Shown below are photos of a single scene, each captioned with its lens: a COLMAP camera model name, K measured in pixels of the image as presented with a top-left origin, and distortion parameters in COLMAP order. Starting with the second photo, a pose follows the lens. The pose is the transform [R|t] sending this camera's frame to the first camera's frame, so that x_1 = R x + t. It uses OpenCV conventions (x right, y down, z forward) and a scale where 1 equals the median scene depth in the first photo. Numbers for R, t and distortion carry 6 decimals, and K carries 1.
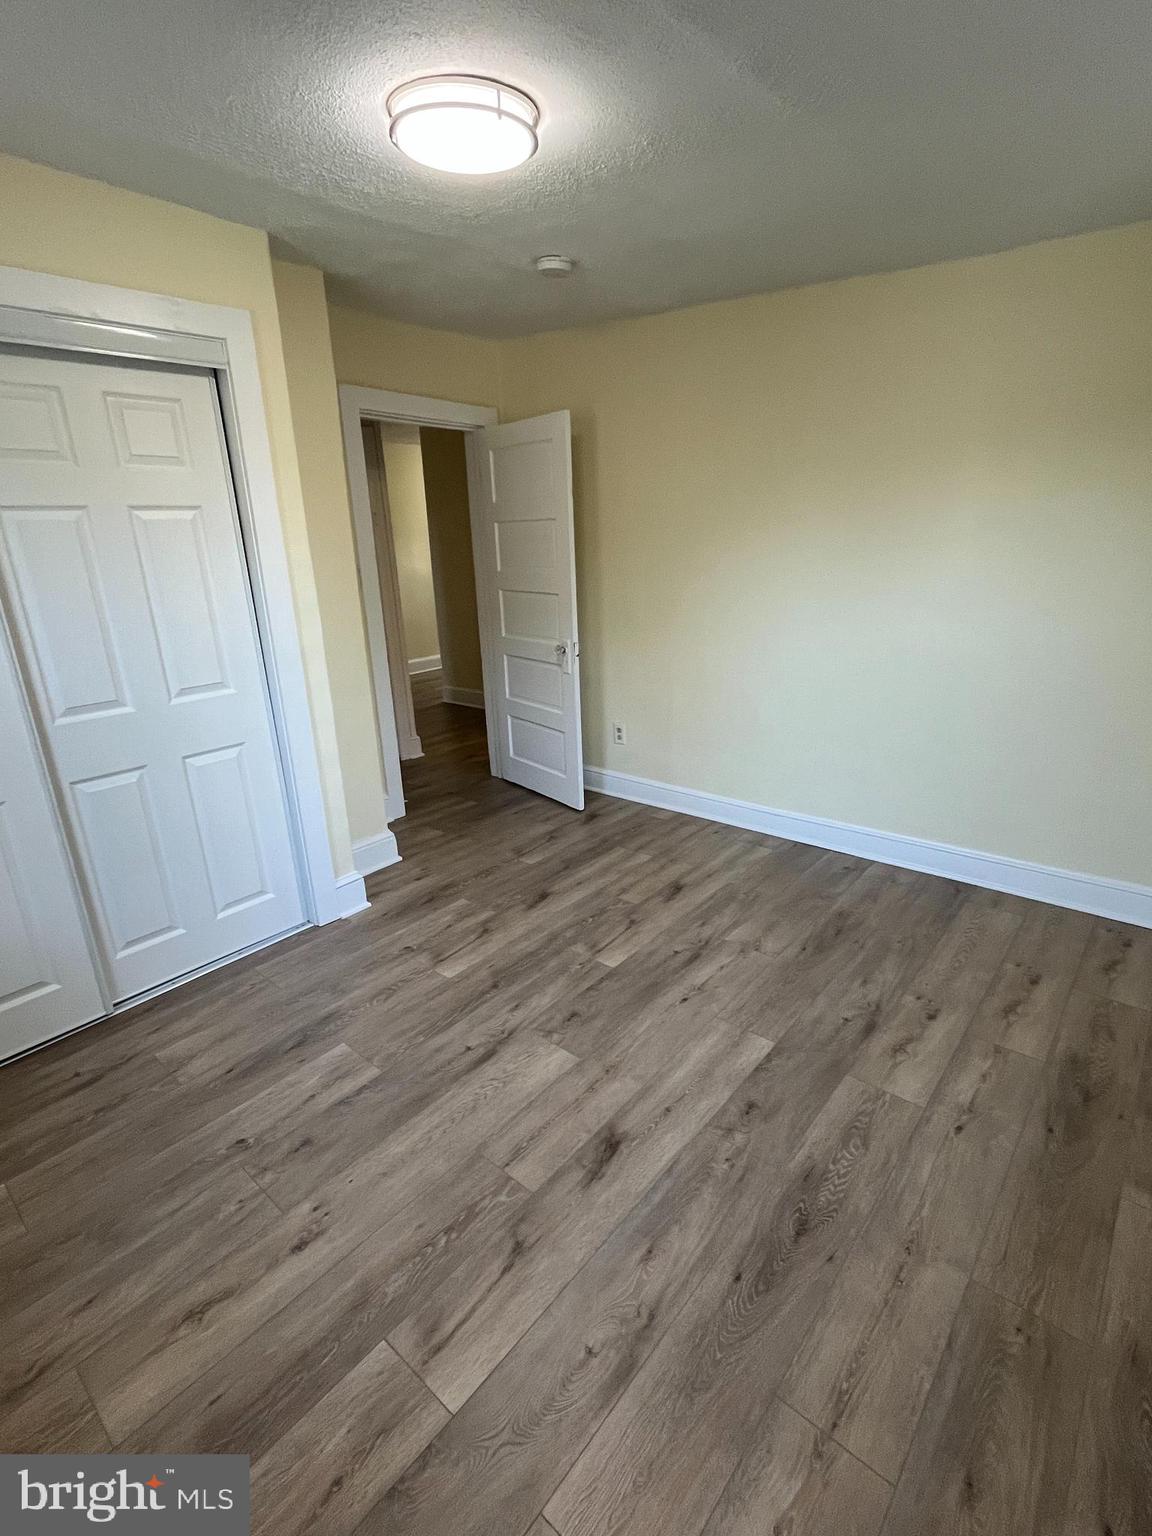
lens RADIAL K [[723.3, 0, 581.3], [0, 723.3, 773.0], [0, 0, 1]] dist [-0.006085, 0.000277]
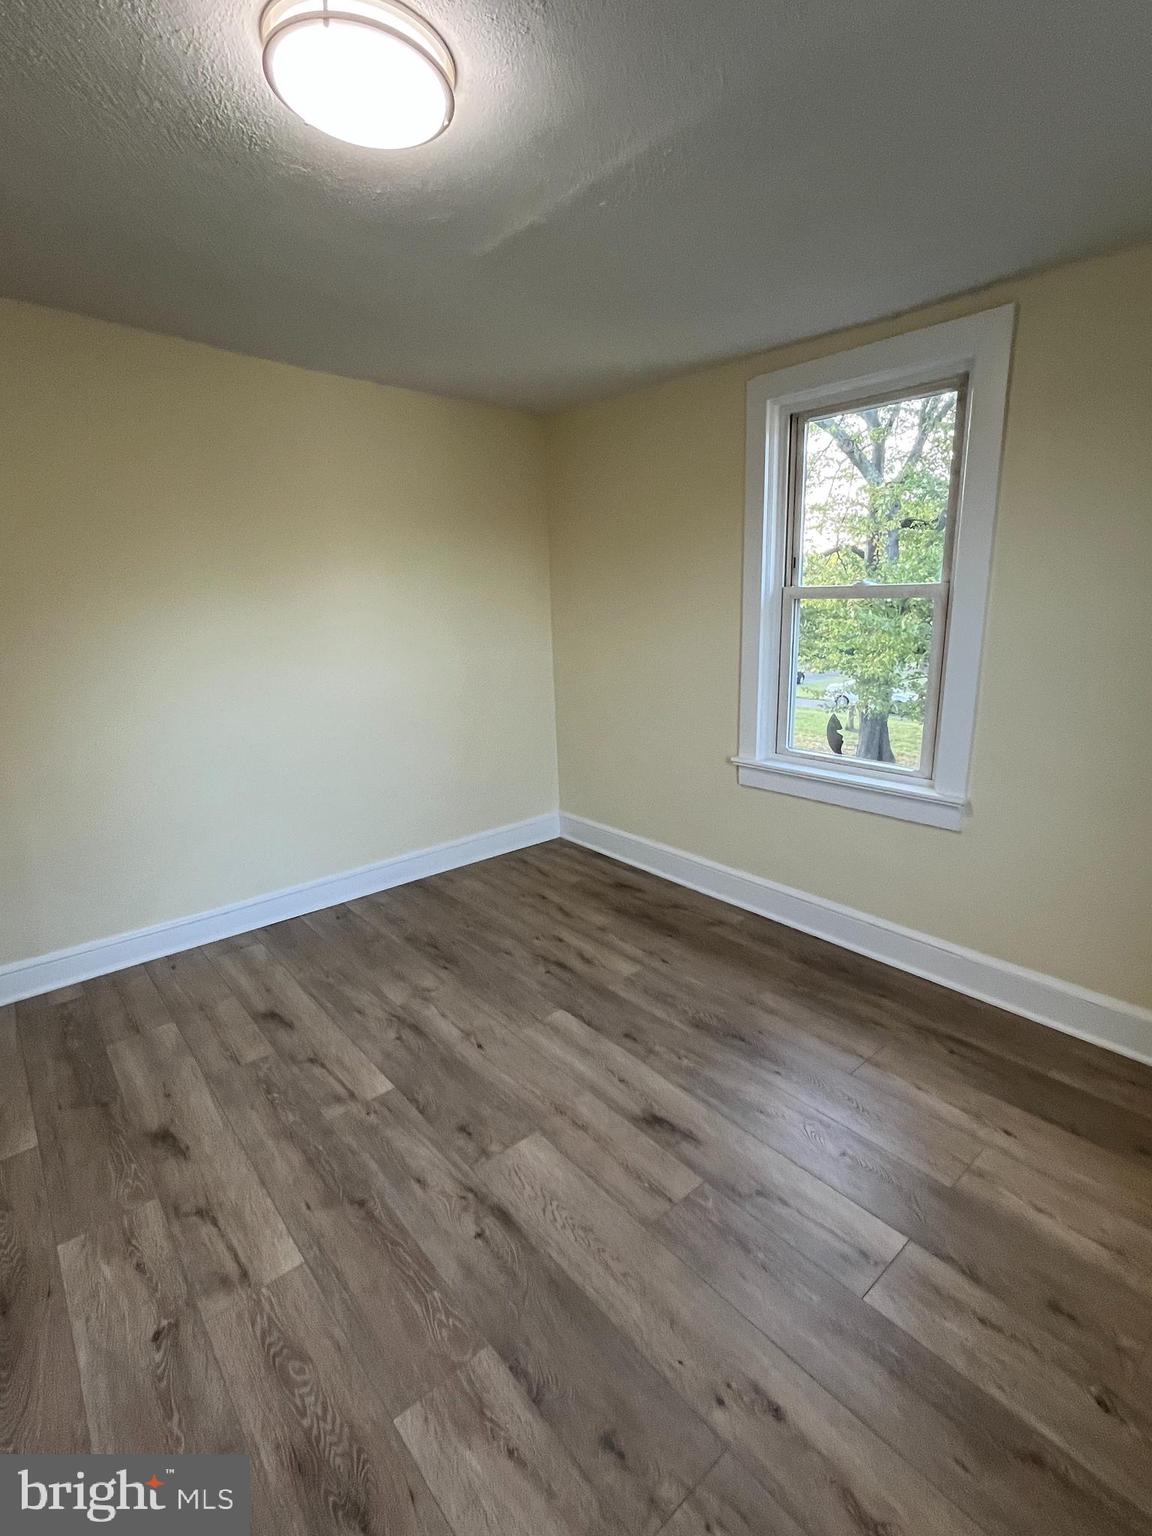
lens RADIAL K [[723.3, 0, 572.9], [0, 723.3, 766.3], [0, 0, 1]] dist [-0.006085, 0.000277]
pose [[0.157171, -0.201966, 0.966699, -0.761592], [0.324507, 0.935073, 0.142599, -0.154708], [-0.932734, 0.291288, 0.212506, 0.590551]]
